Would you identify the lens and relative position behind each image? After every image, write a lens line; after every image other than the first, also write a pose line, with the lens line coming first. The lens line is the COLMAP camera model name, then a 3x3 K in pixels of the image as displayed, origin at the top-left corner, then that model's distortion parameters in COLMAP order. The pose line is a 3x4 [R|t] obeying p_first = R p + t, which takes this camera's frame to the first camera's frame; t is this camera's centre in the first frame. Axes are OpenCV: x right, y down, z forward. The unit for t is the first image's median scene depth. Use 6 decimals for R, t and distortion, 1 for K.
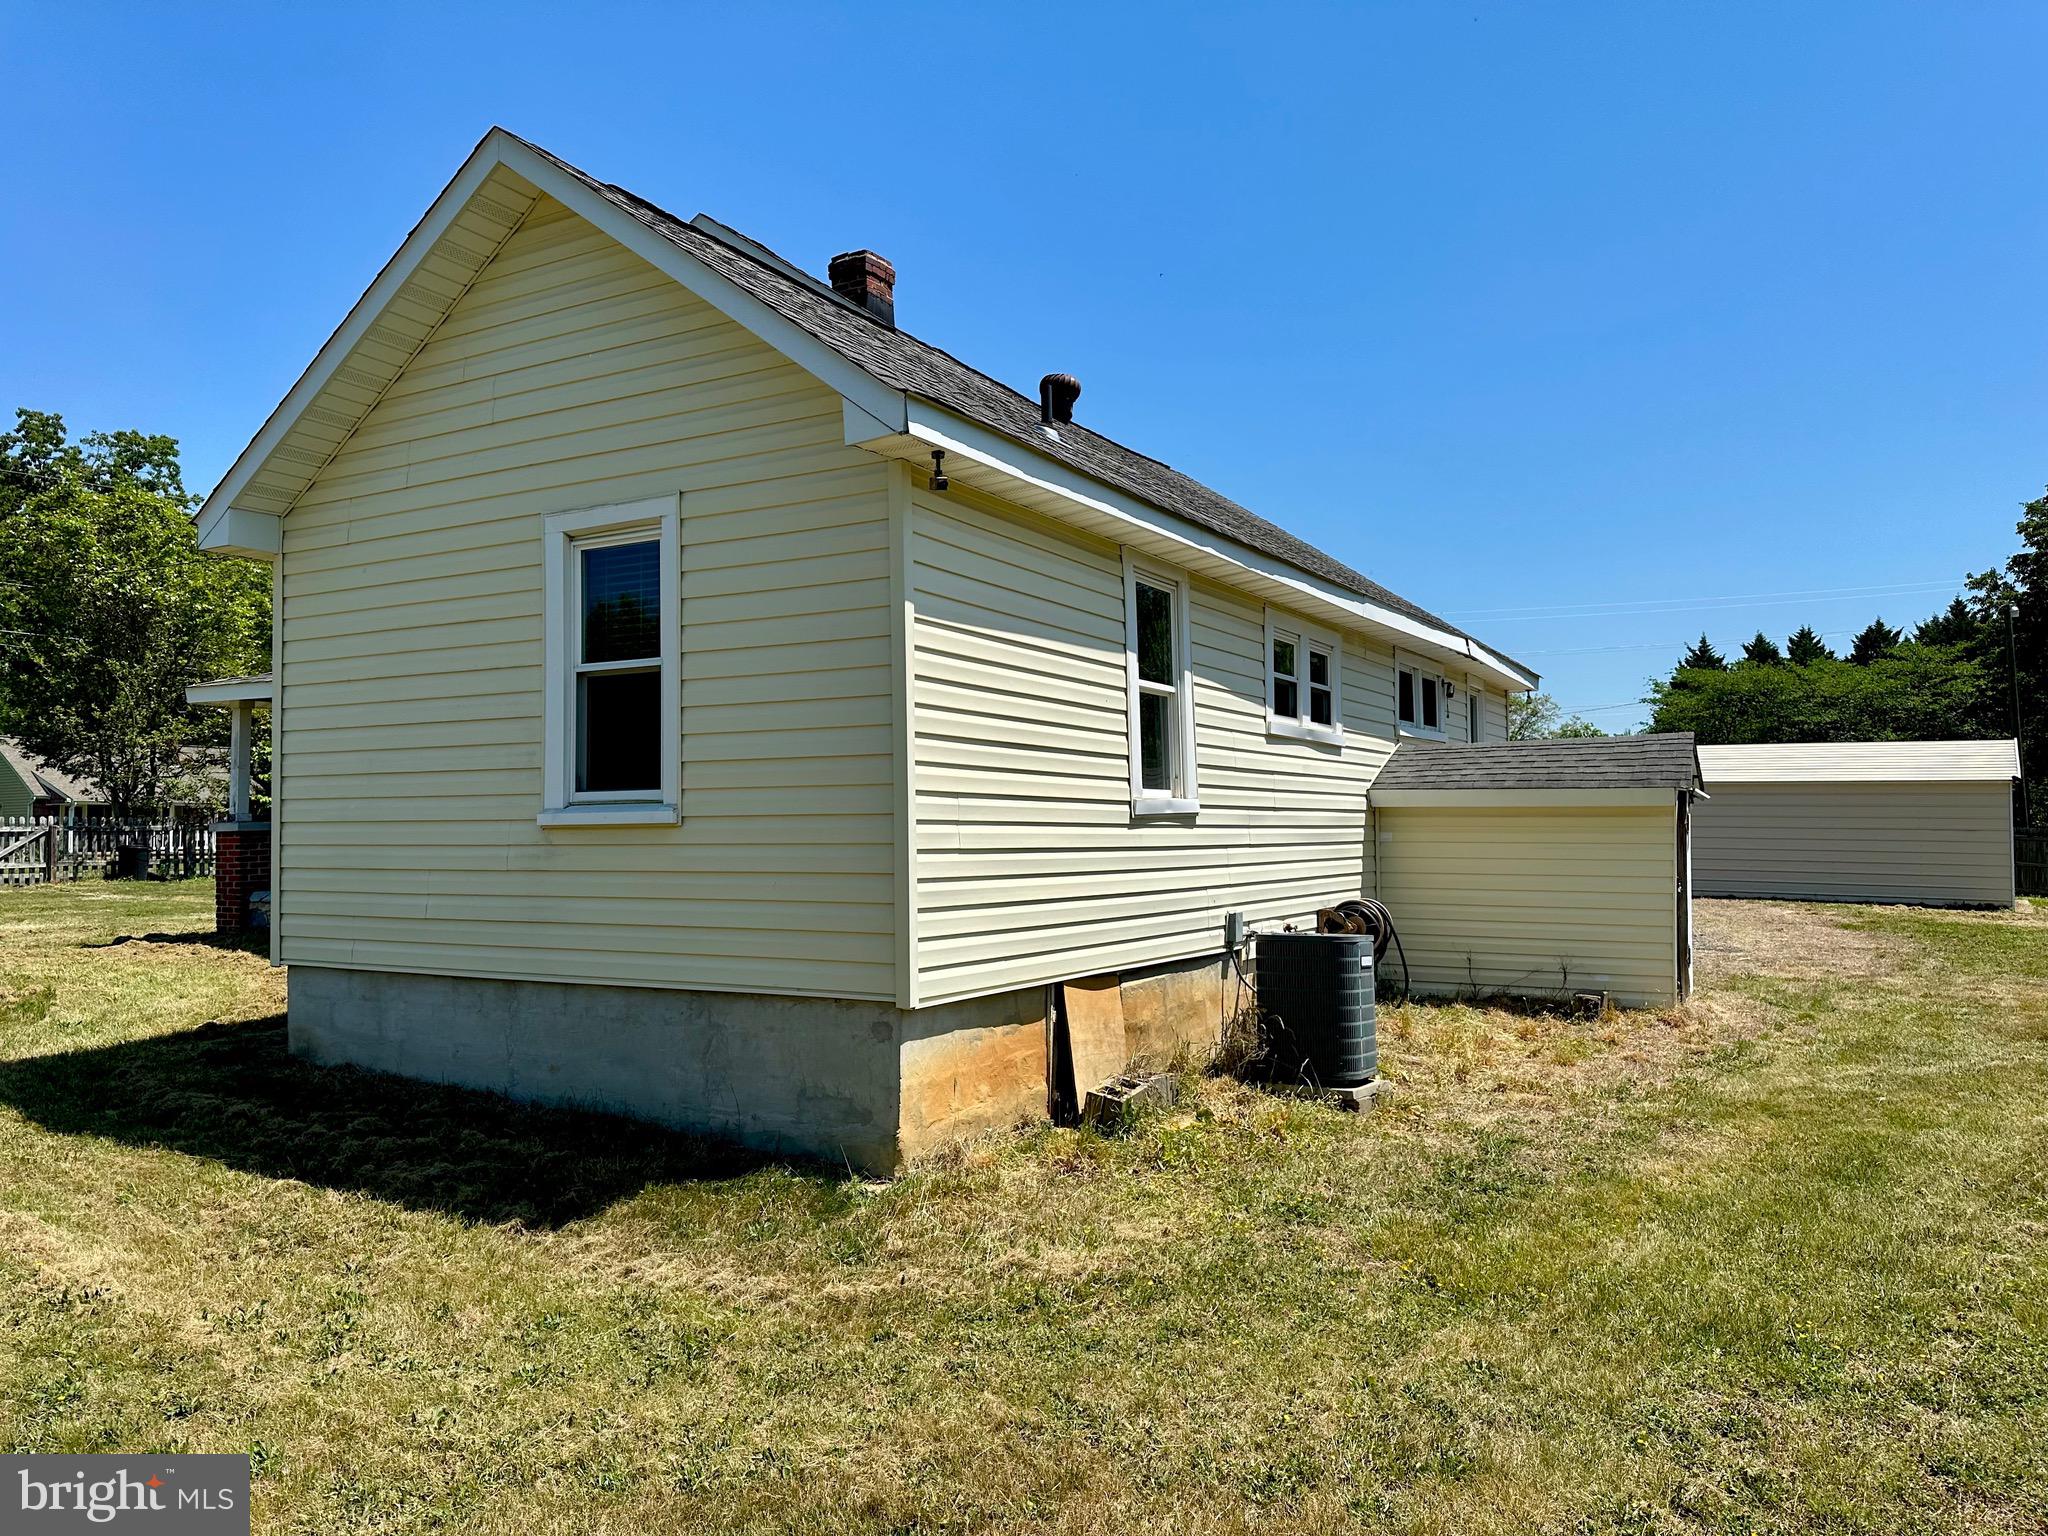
lens RADIAL K [[1446.9, 0, 1024.7], [0, 1446.9, 764.6], [0, 0, 1]] dist [0.041043, -0.007017]
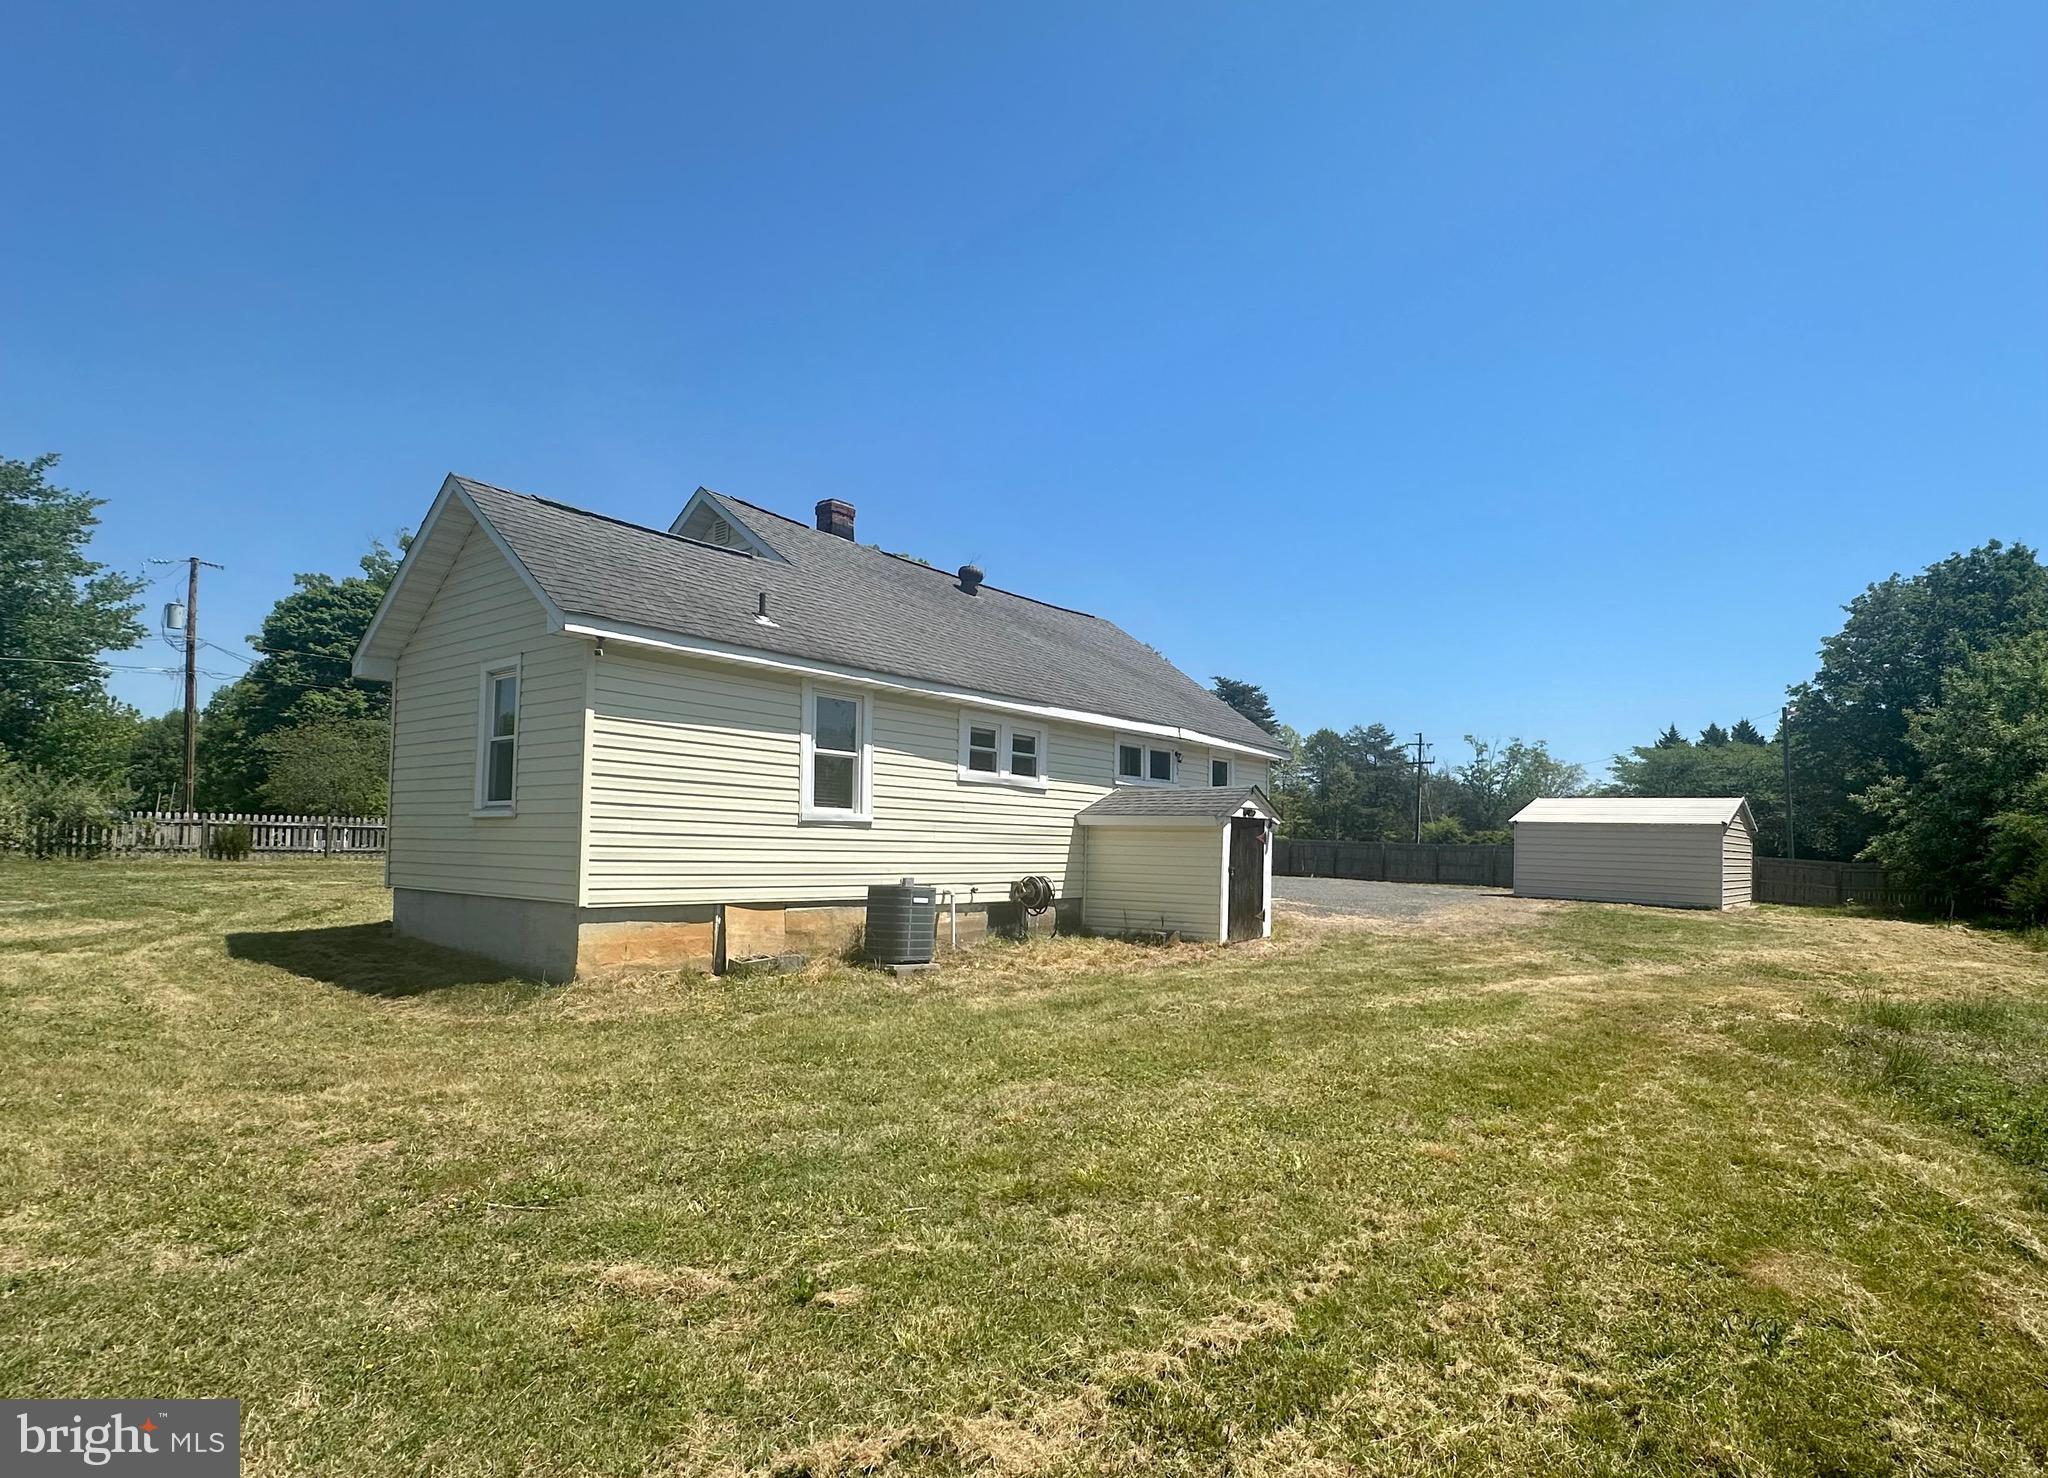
lens RADIAL K [[954.6, 0, 1062.4], [0, 954.6, 810.0], [0, 0, 1]] dist [0.001420, 0.000185]
pose [[0.996286, 0.019959, -0.083756, 0.500149], [-0.019328, 0.999778, 0.008338, 0.004046], [0.083904, -0.006688, 0.996451, -0.207917]]
